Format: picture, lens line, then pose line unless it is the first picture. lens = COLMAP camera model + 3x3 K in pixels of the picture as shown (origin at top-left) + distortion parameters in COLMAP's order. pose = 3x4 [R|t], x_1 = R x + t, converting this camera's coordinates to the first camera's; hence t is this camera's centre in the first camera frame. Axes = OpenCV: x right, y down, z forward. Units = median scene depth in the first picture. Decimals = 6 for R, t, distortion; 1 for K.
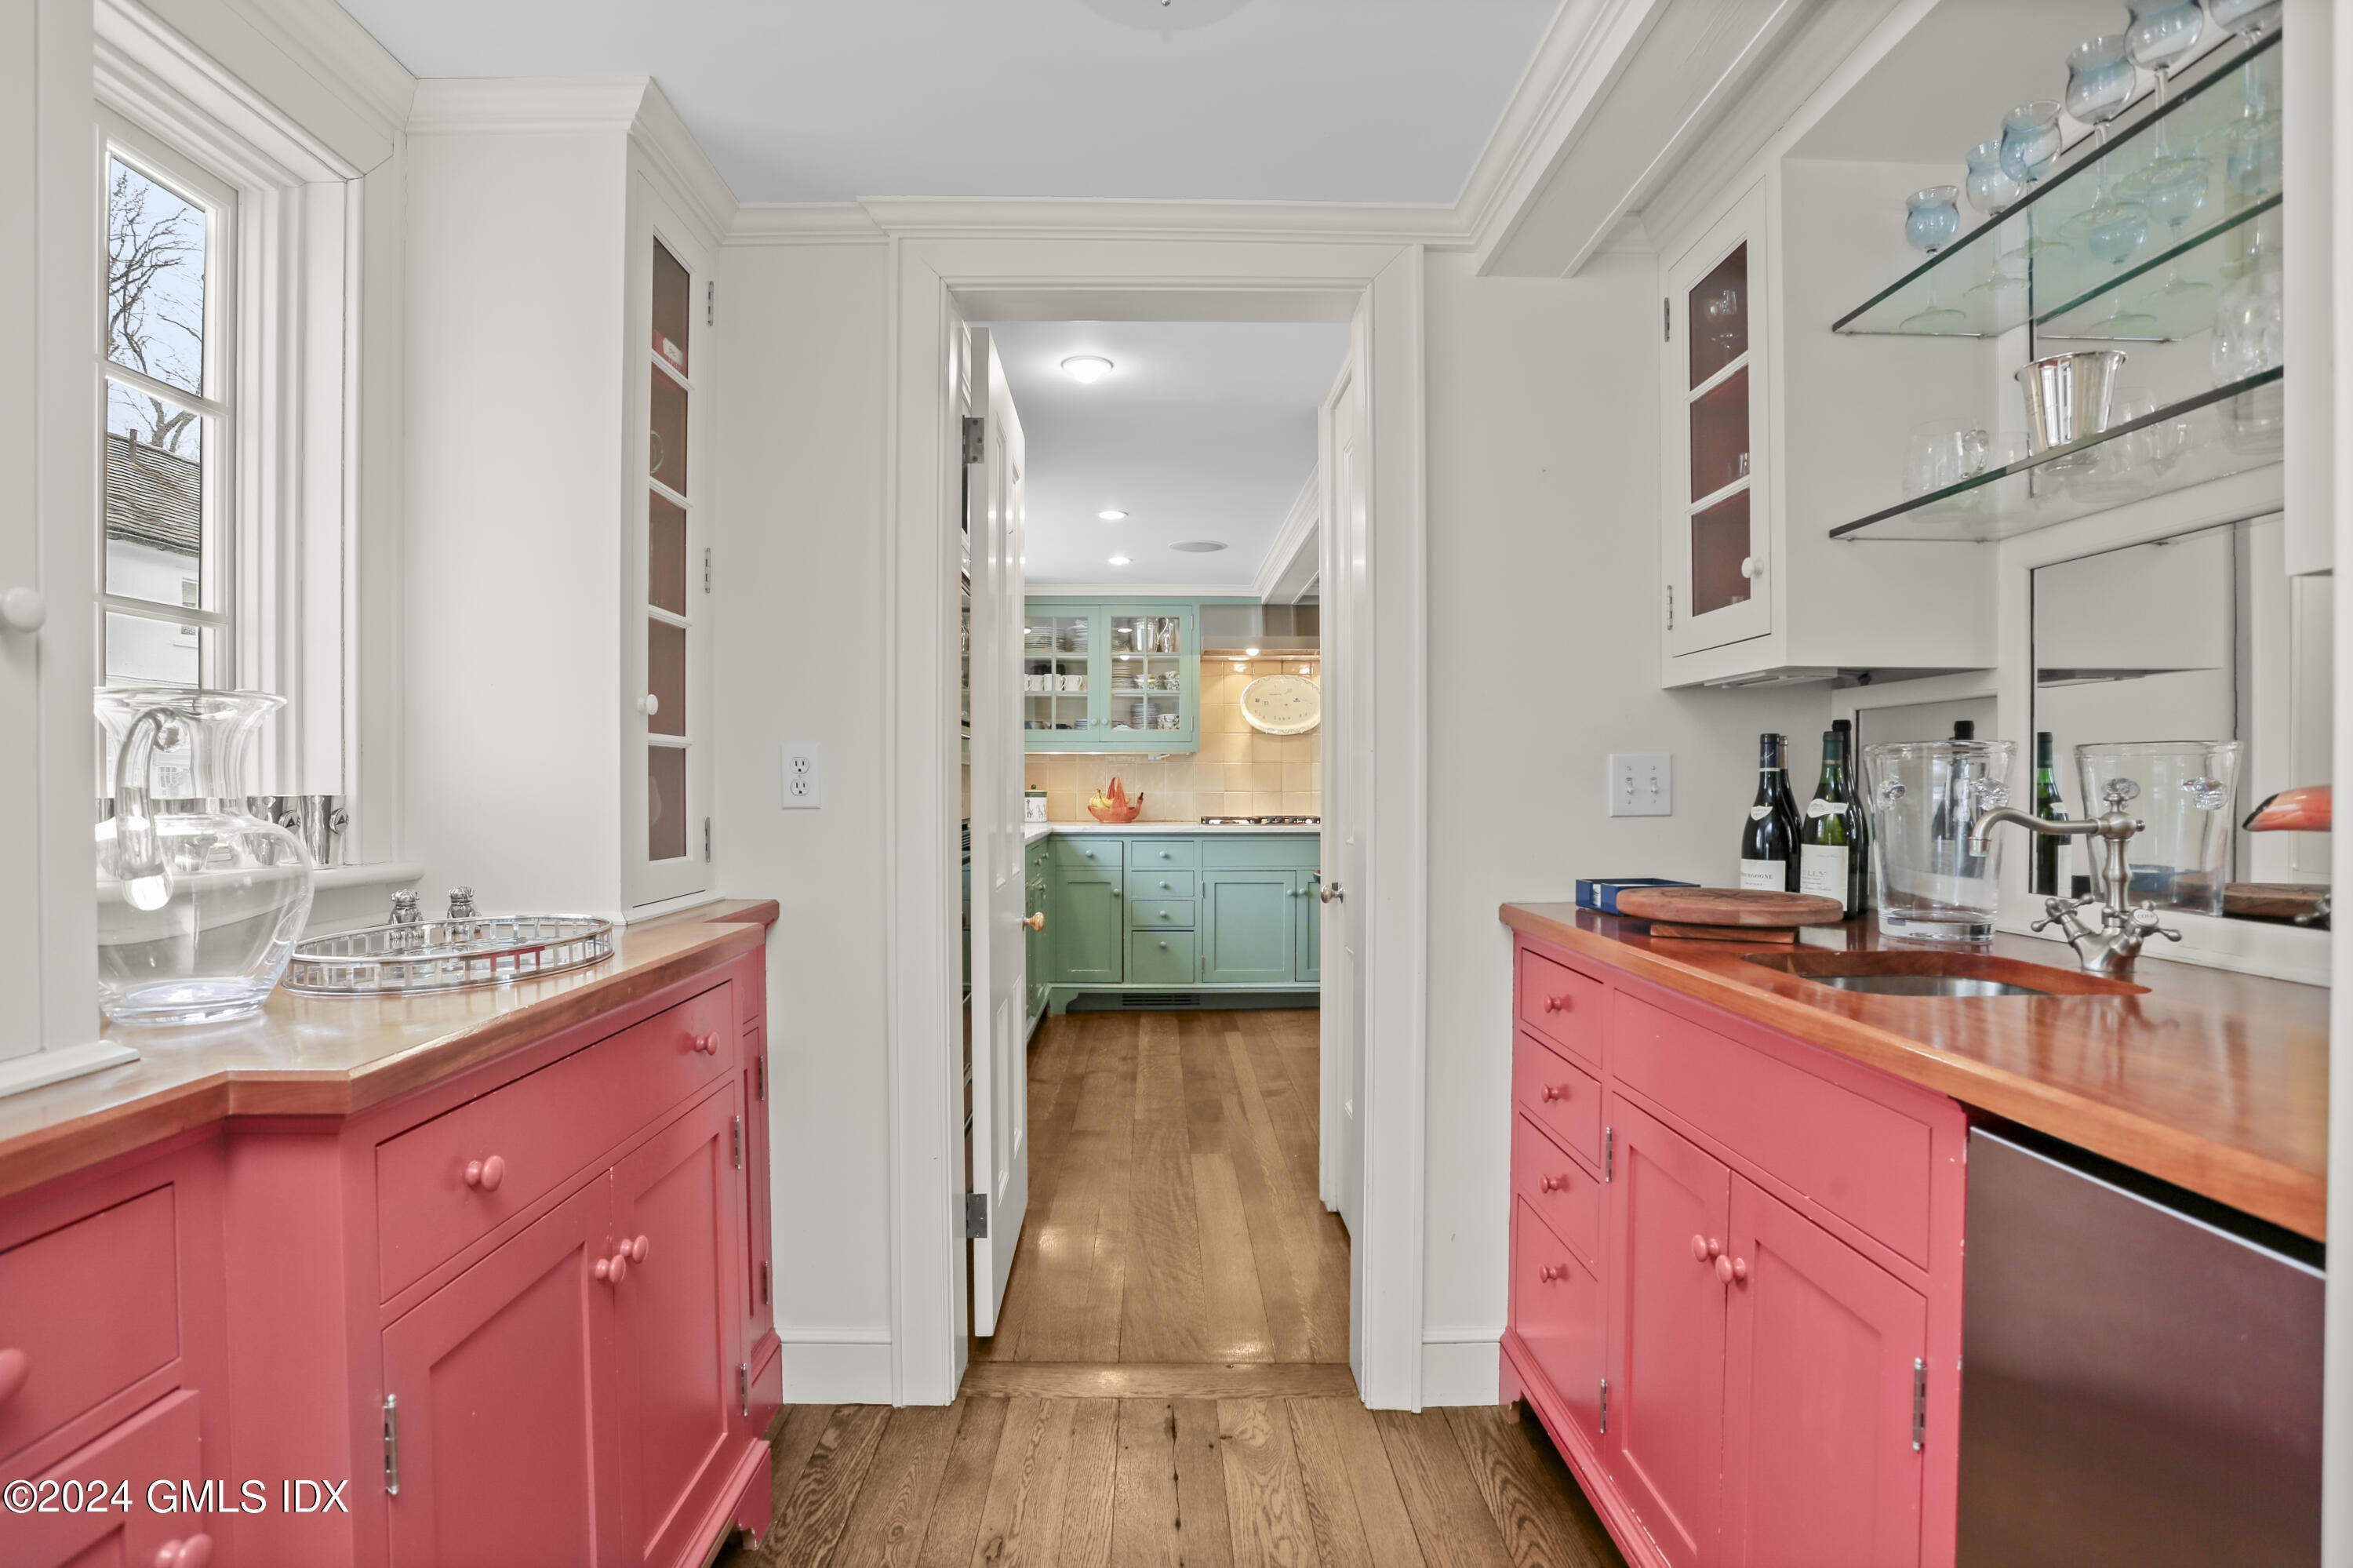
lens RADIAL K [[1180.7, 0, 1187.0], [0, 1180.7, 780.1], [0, 0, 1]] dist [-0.081017, 0.035376]
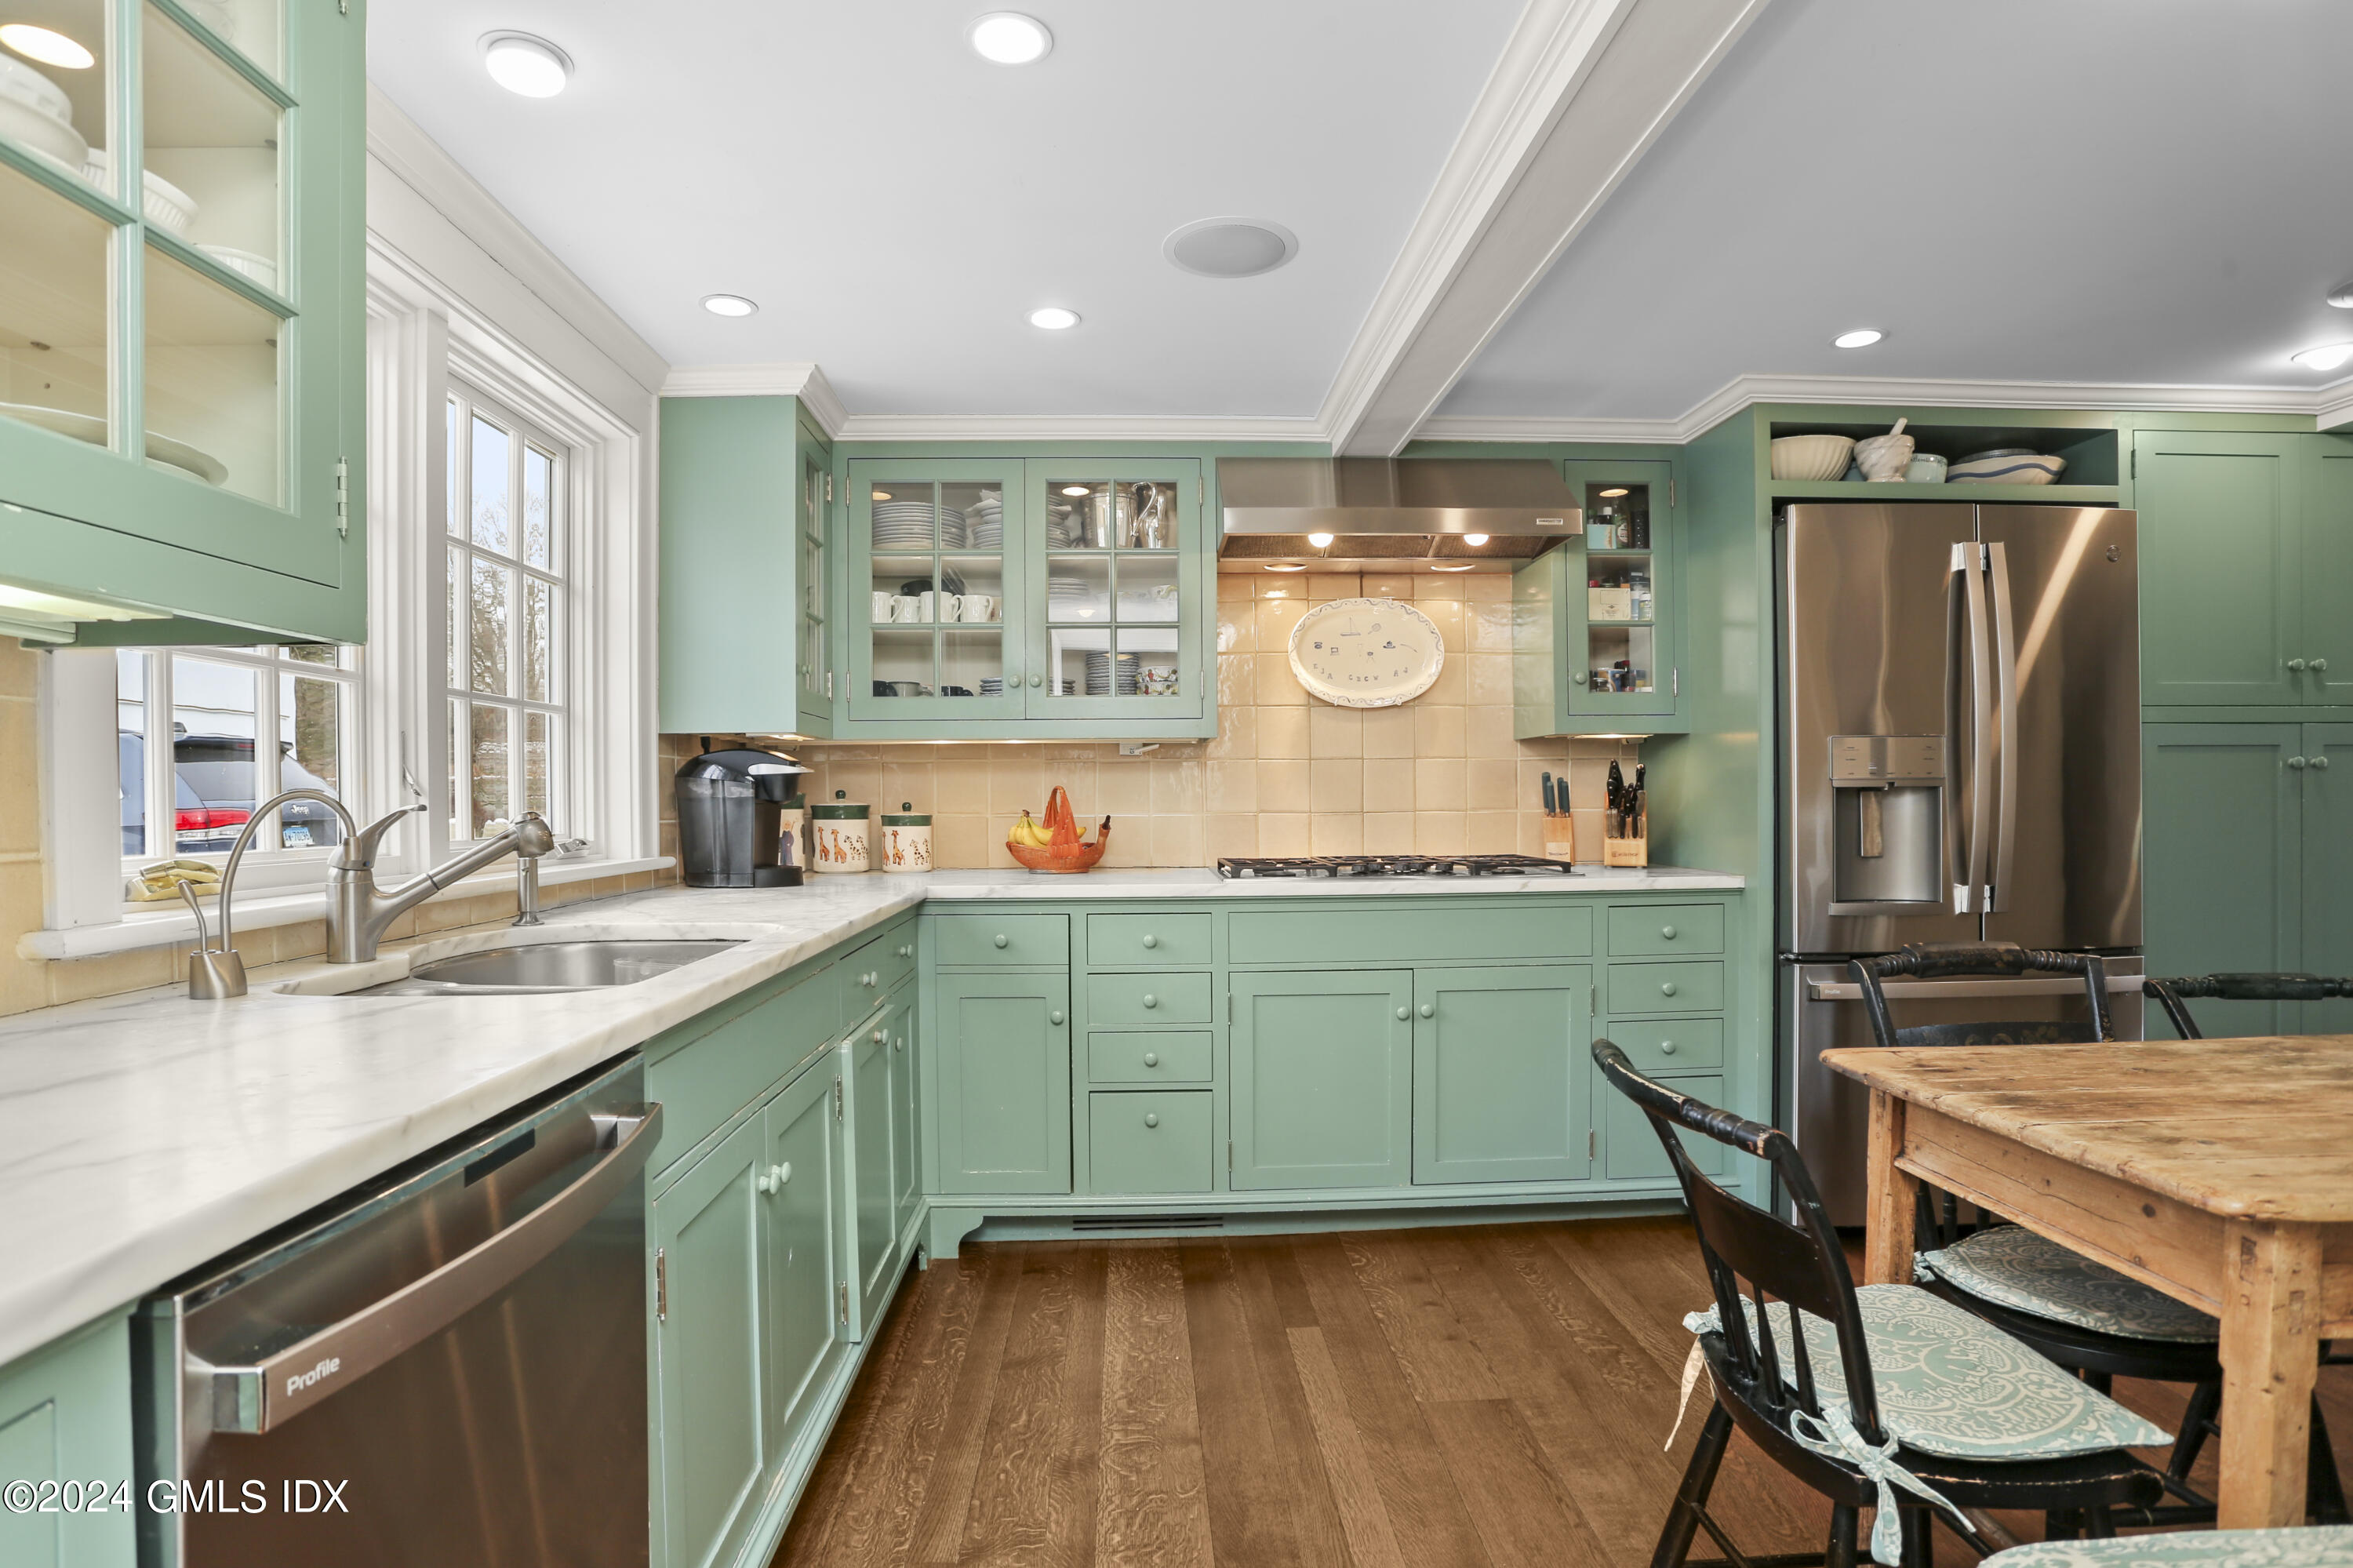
lens RADIAL K [[1180.7, 0, 1187.0], [0, 1180.7, 780.1], [0, 0, 1]] dist [-0.081017, 0.035376]
pose [[0.999672, -0.008093, 0.024315, -0.015364], [0.008190, 0.999959, -0.003876, -0.003285], [-0.024283, 0.004074, 0.999697, 0.473520]]
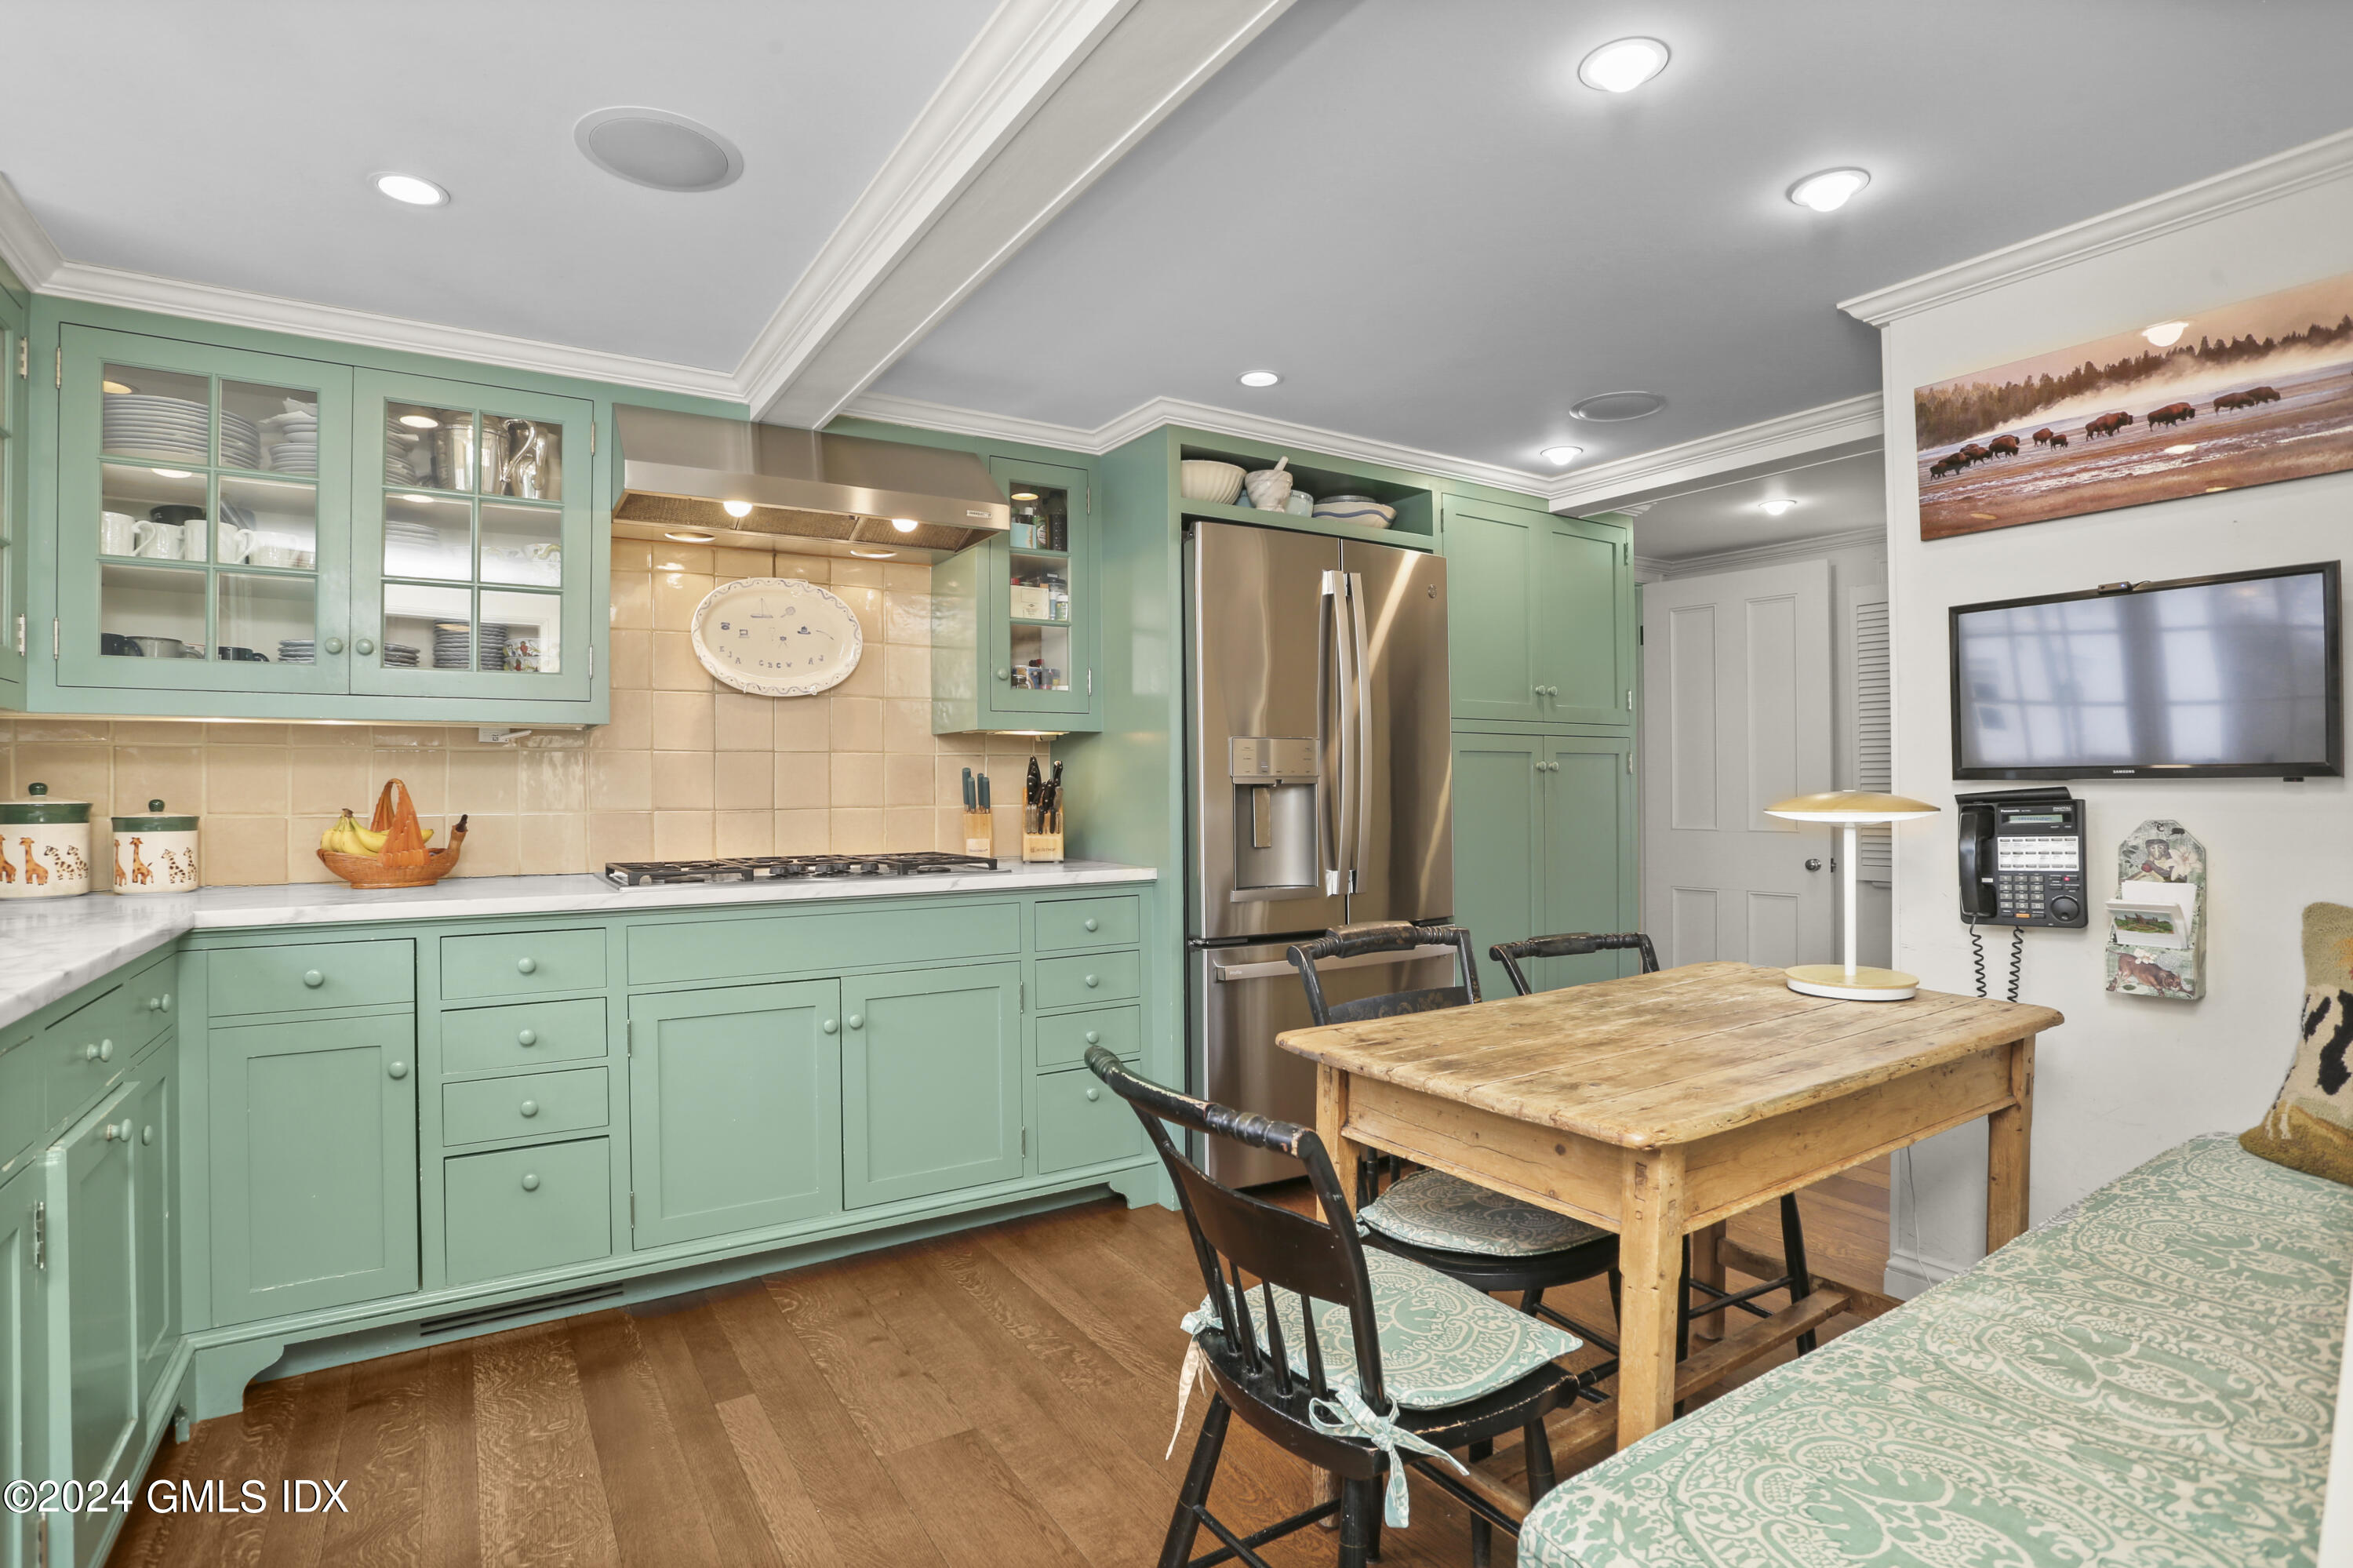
lens RADIAL K [[1152.2, 0, 1157.8], [0, 1152.2, 761.3], [0, 0, 1]] dist [-0.077517, 0.034850]
pose [[0.856161, 0.004774, 0.516688, -0.033660], [0.002800, 0.999900, -0.013878, -0.003089], [-0.516702, 0.013329, 0.856062, 0.516131]]
